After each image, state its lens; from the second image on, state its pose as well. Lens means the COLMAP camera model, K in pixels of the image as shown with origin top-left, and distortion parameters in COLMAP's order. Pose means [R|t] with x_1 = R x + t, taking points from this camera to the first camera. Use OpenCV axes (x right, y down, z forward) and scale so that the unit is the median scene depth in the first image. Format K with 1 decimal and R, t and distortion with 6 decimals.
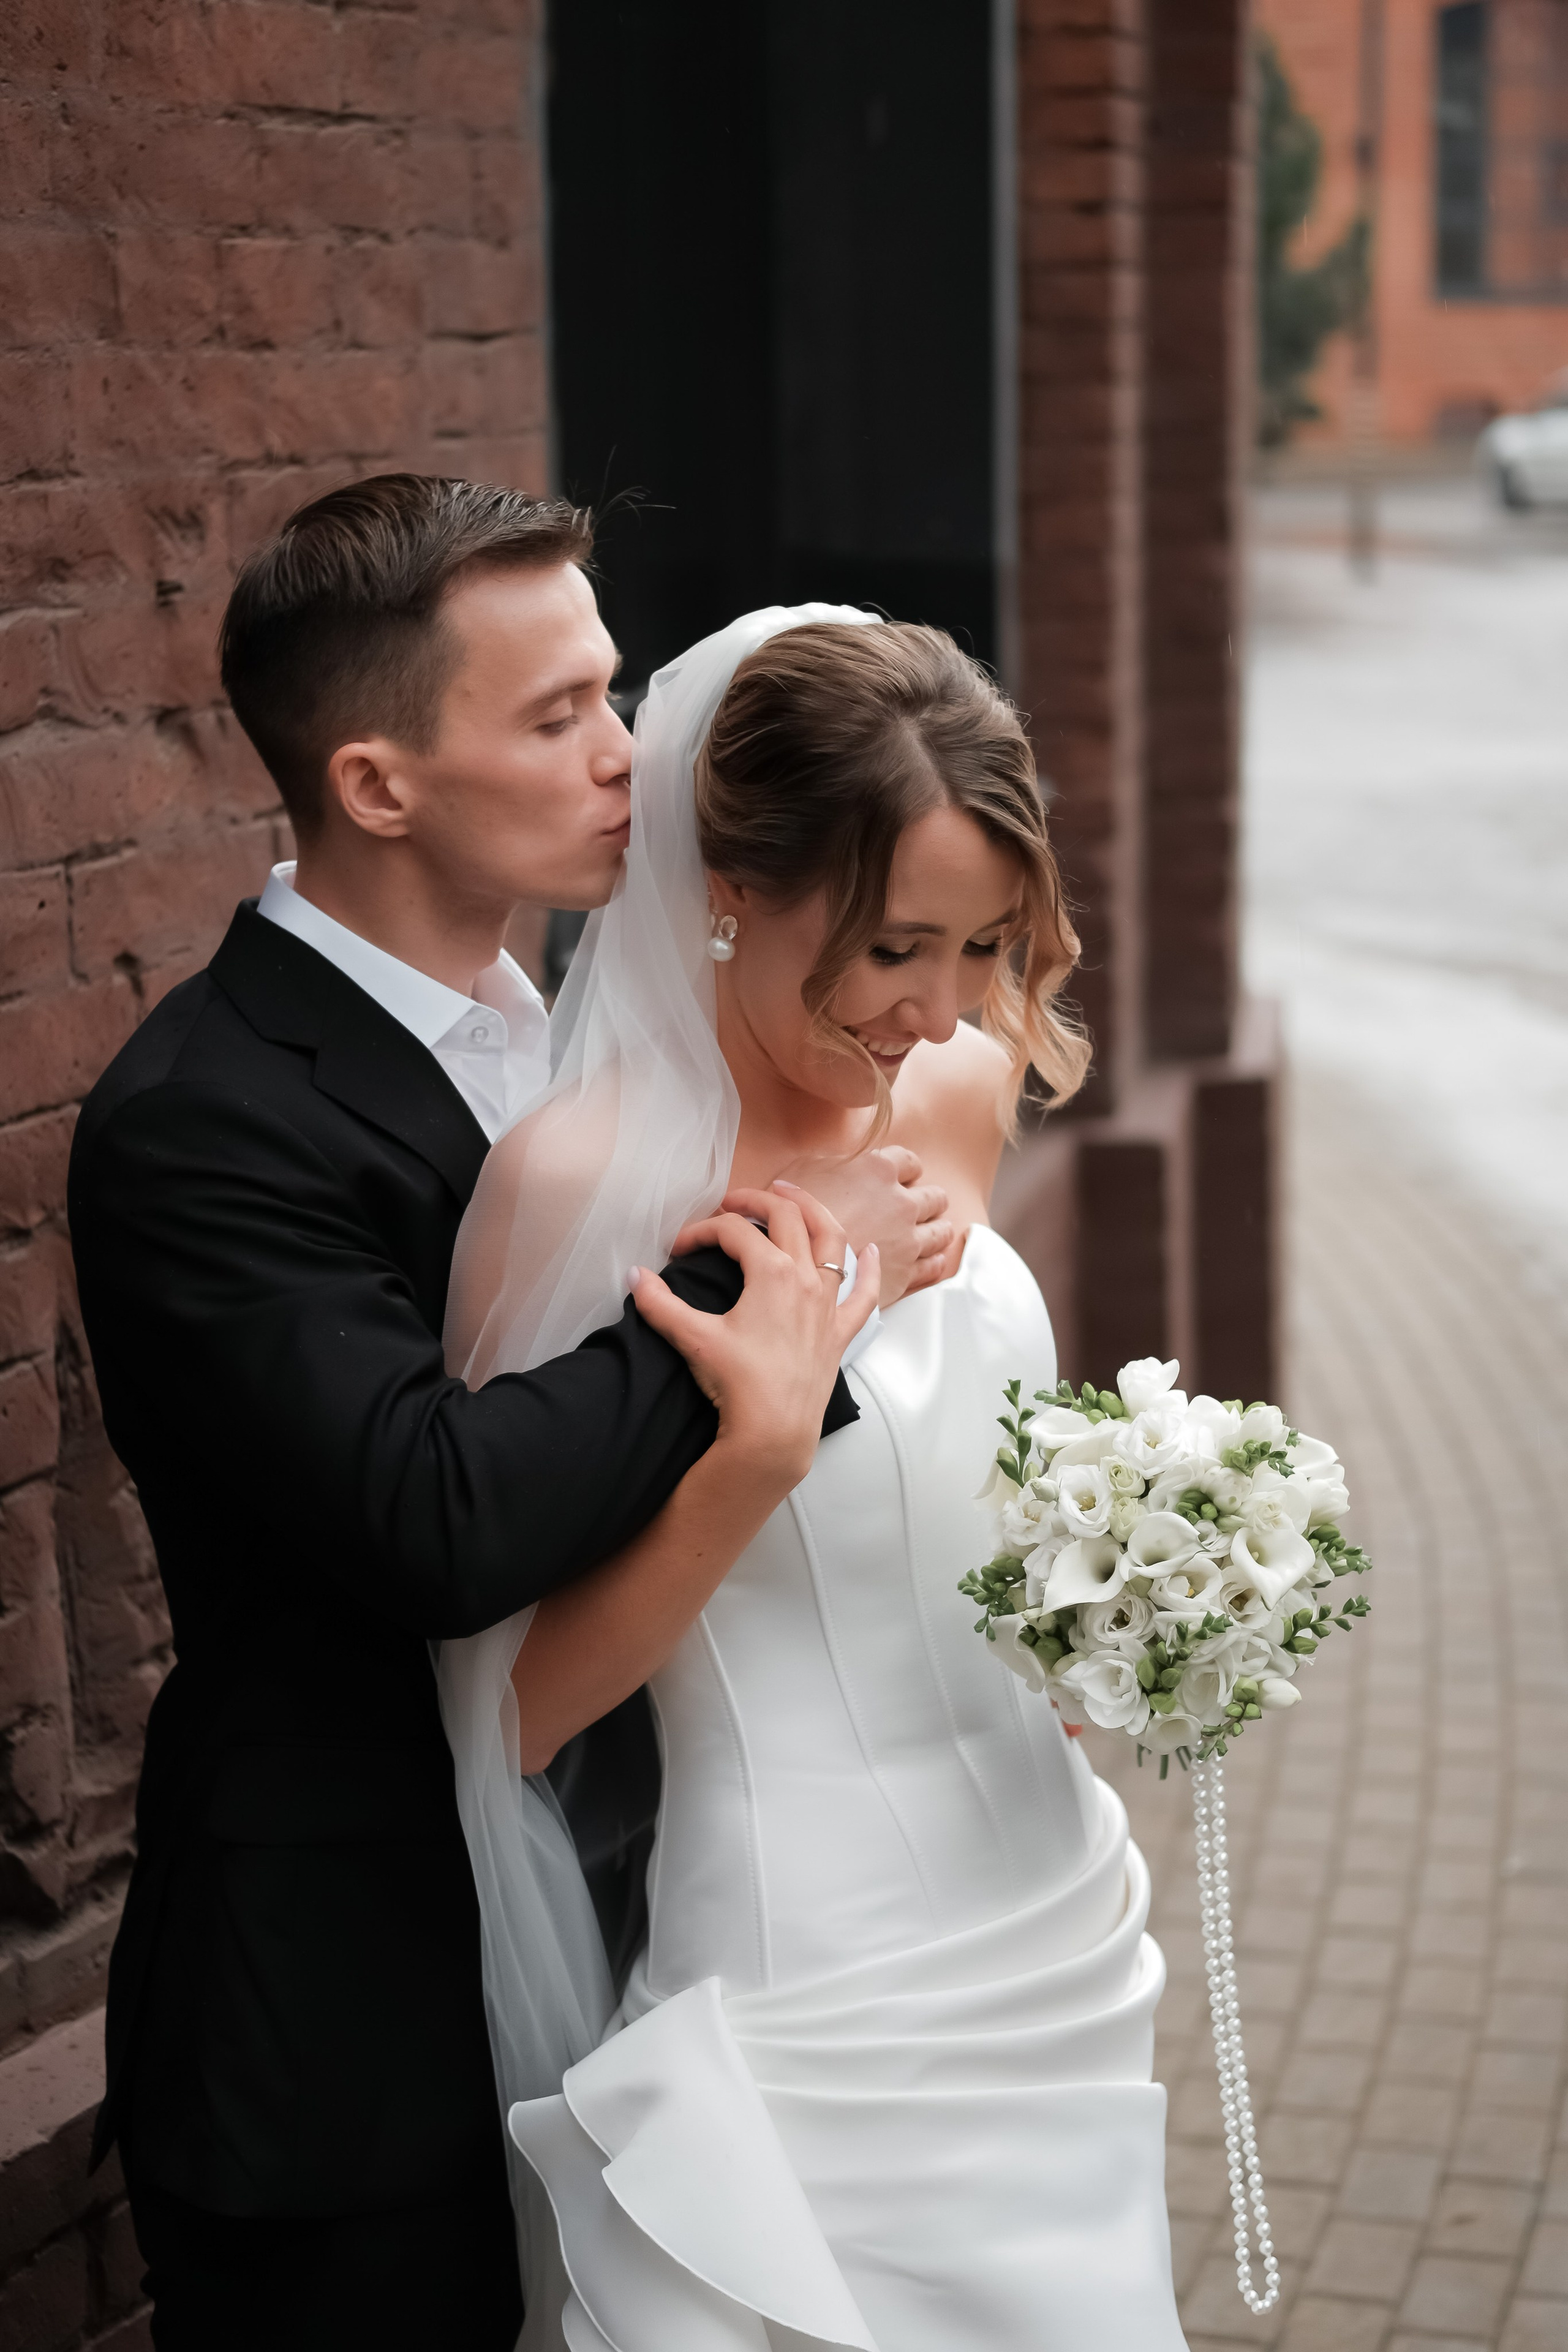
lens RADIAL K [[5371.7, 0, 691.4], [0, 5371.7, 1289.9], [0, 0, 1]] dist [0.035632, 0.349510]
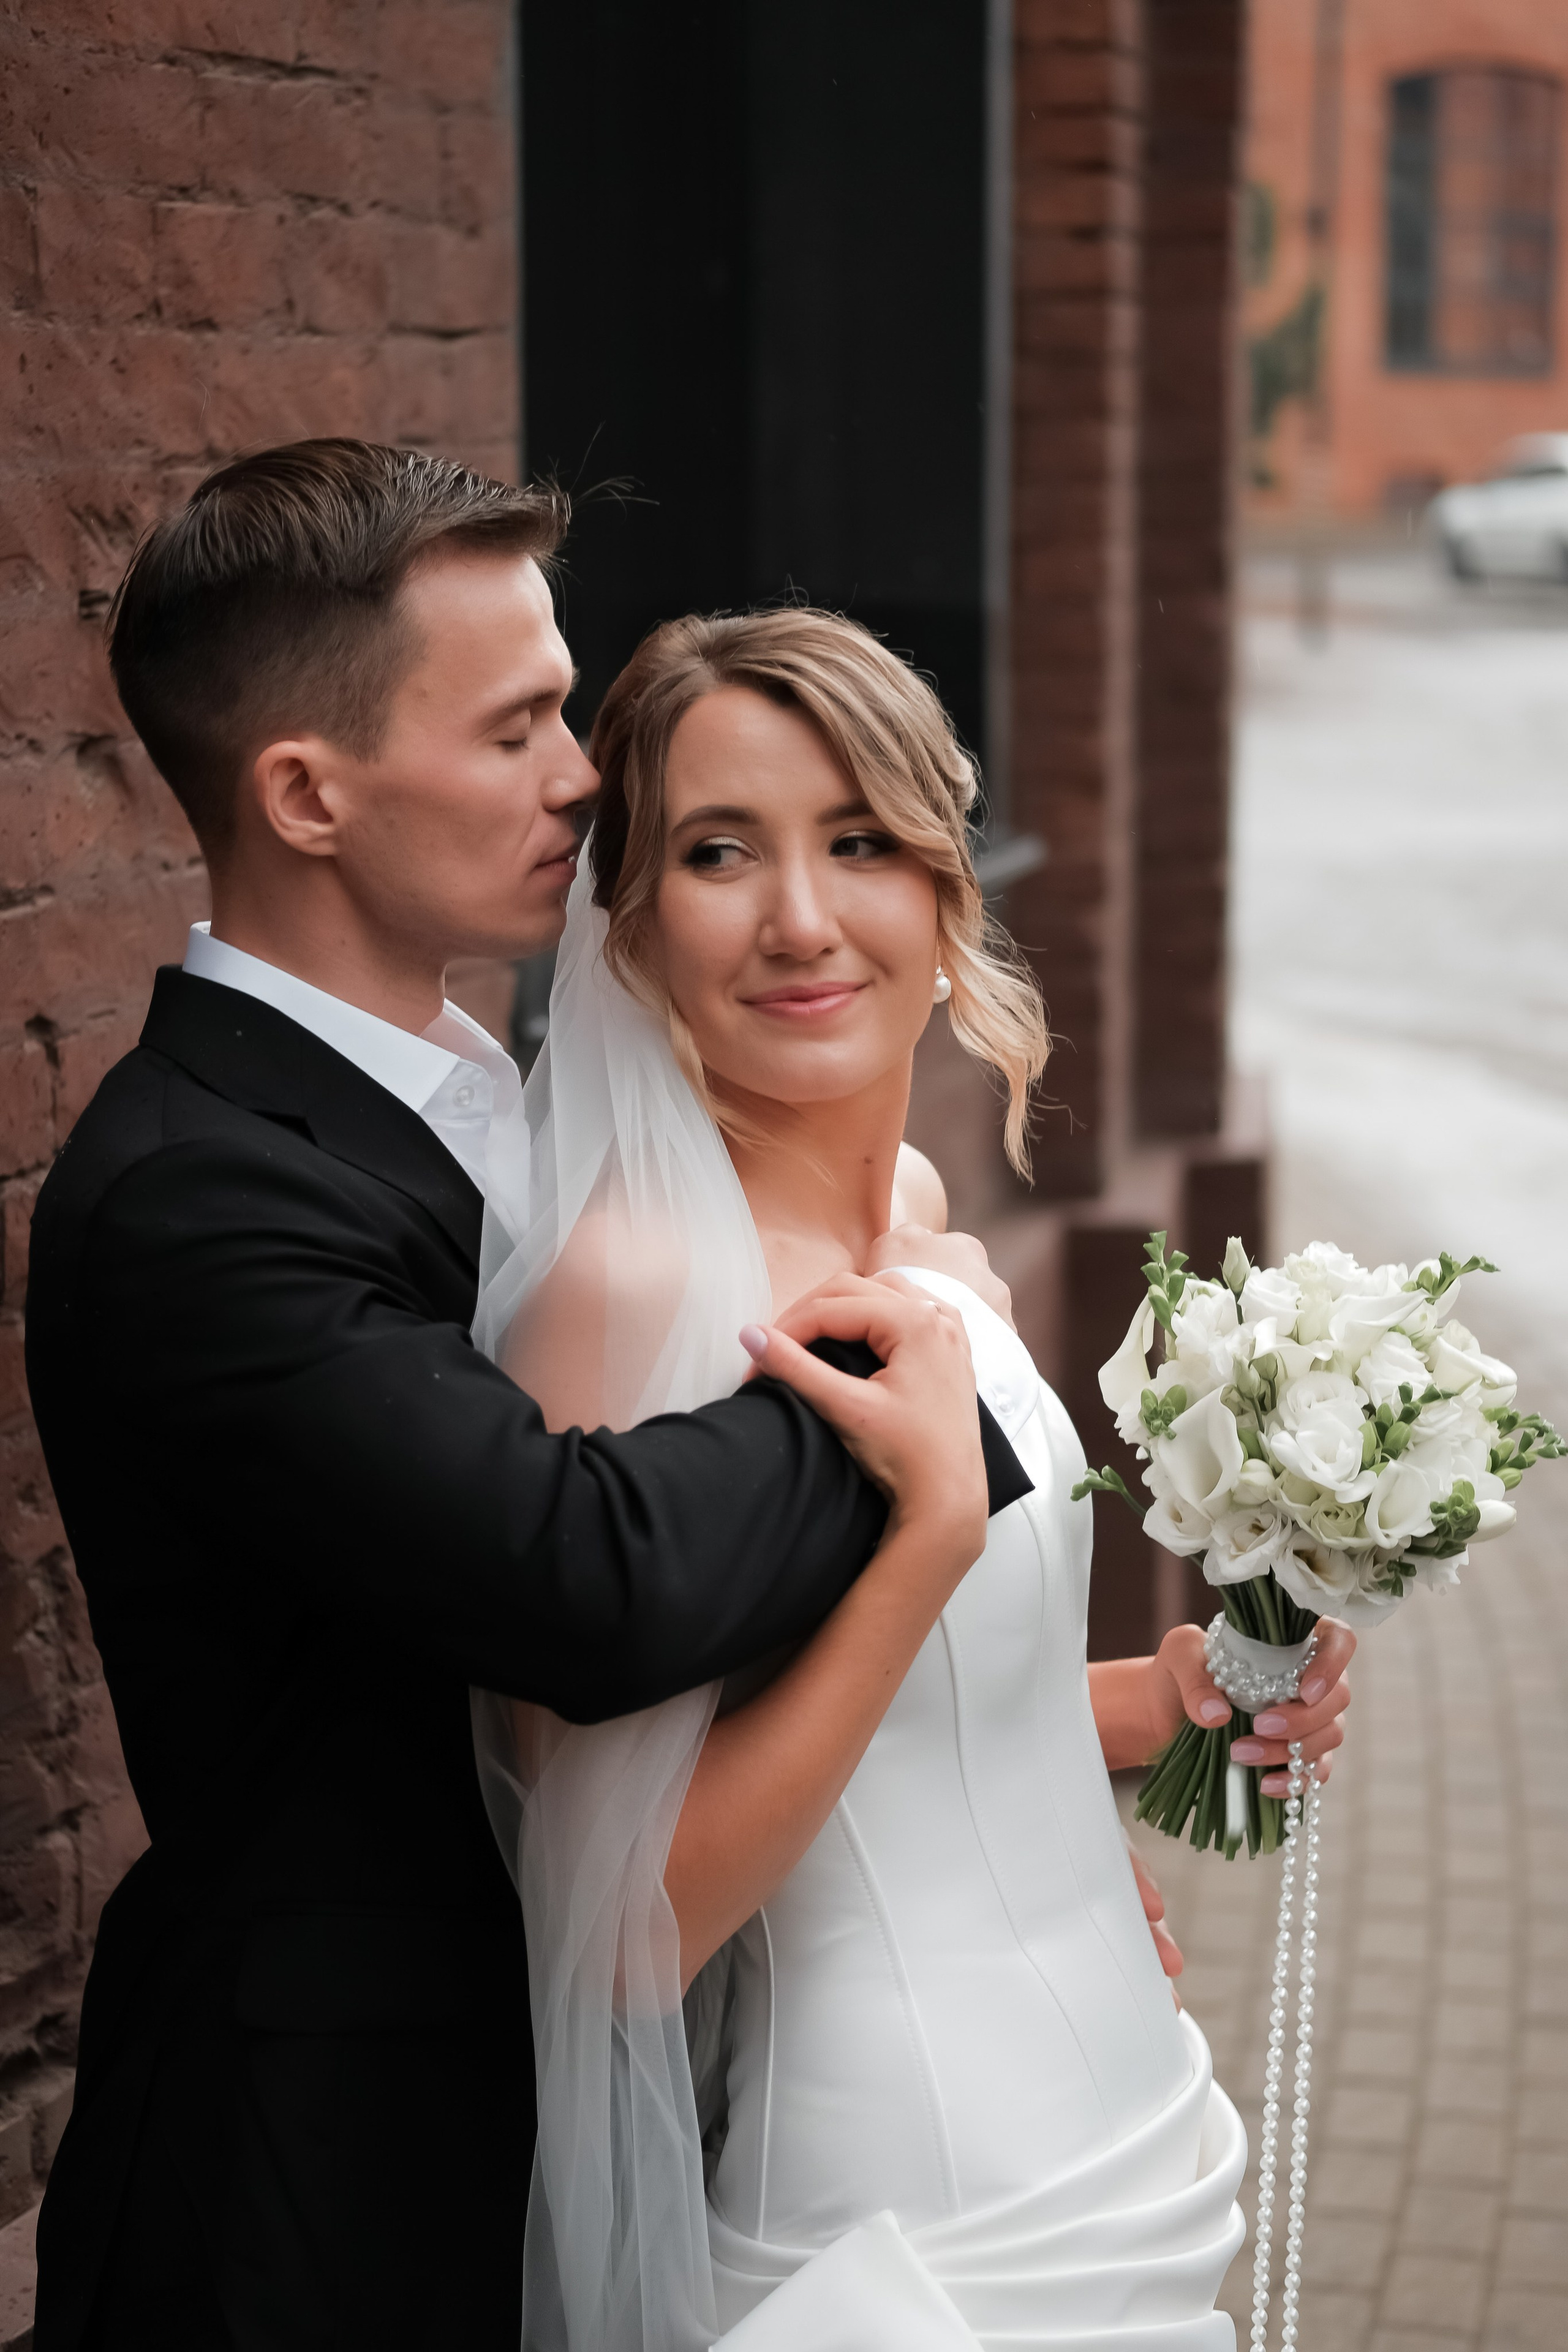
lens RADIAL K [[5371.7, 0, 691.4], [0, 5371.7, 1289.9], [0, 0, 1]] dist [0.035632, 0.349510]
pose [[0.999879, 0.009525, 0.012265, -0.008015], [-0.009376, 0.999881, -0.012212, -0.007009], [-0.012380, 0.012095, 0.999850, 0.103721]]
